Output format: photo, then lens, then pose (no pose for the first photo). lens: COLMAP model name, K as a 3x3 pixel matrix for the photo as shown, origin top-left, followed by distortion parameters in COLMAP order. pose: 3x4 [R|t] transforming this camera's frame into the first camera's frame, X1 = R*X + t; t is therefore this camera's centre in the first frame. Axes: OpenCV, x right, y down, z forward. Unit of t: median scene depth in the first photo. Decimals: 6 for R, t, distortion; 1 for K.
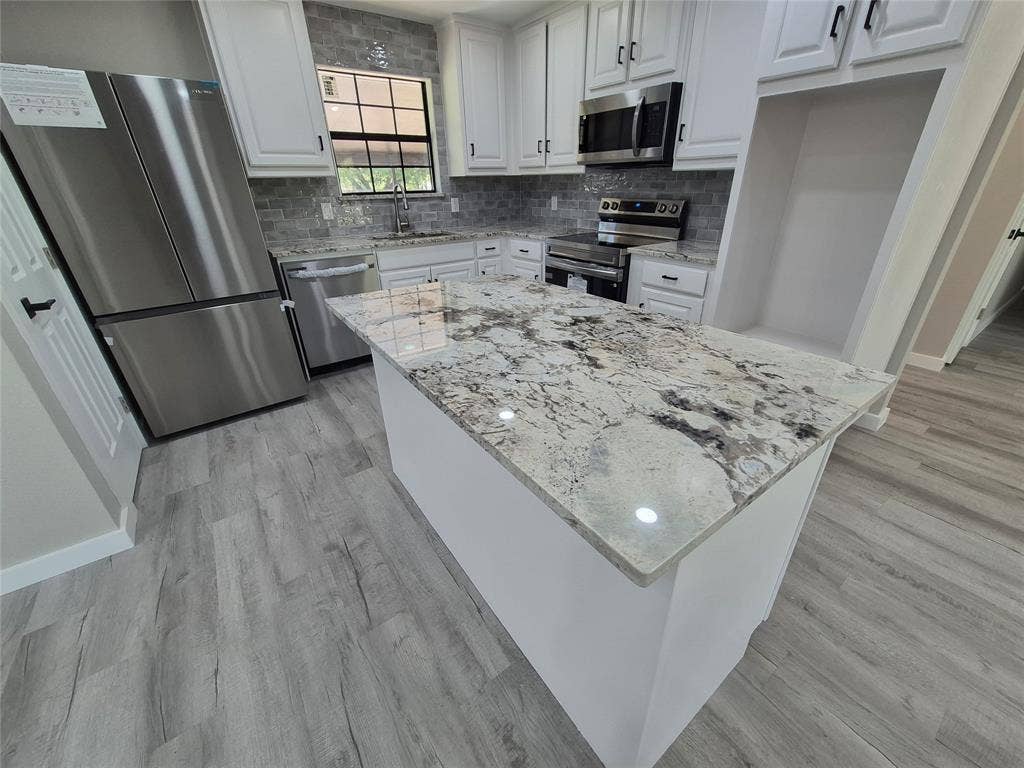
lens RADIAL K [[406.7, 0, 518.4], [0, 406.7, 378.2], [0, 0, 1]] dist [0.004159, -0.001041]
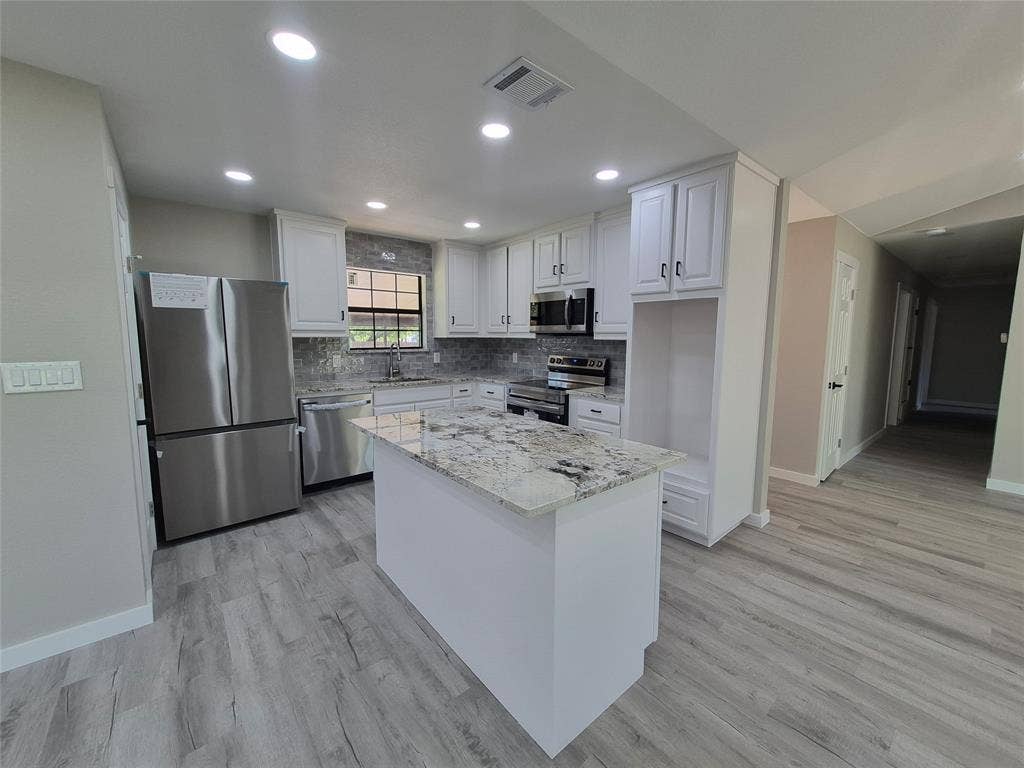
lens RADIAL K [[406.7, 0, 518.1], [0, 406.7, 380.0], [0, 0, 1]] dist [0.004159, -0.001041]
pose [[0.997460, 0.014966, 0.069639, 0.021006], [0.009445, 0.941254, -0.337567, 0.158544], [-0.070600, 0.337367, 0.938722, -0.418713]]
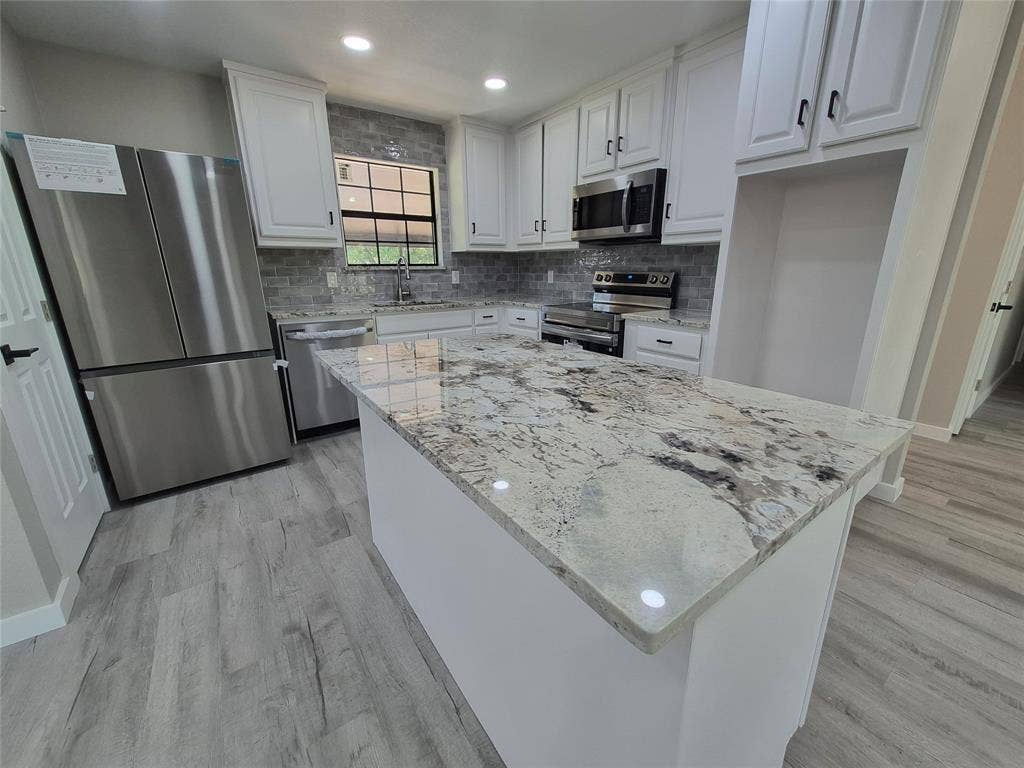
lens RADIAL K [[406.7, 0, 518.3], [0, 406.7, 378.2], [0, 0, 1]] dist [0.004159, -0.001041]
pose [[0.999916, 0.012734, 0.002268, 0.014462], [-0.012103, 0.982990, -0.183258, 0.041810], [-0.004563, 0.183216, 0.983062, 0.042712]]
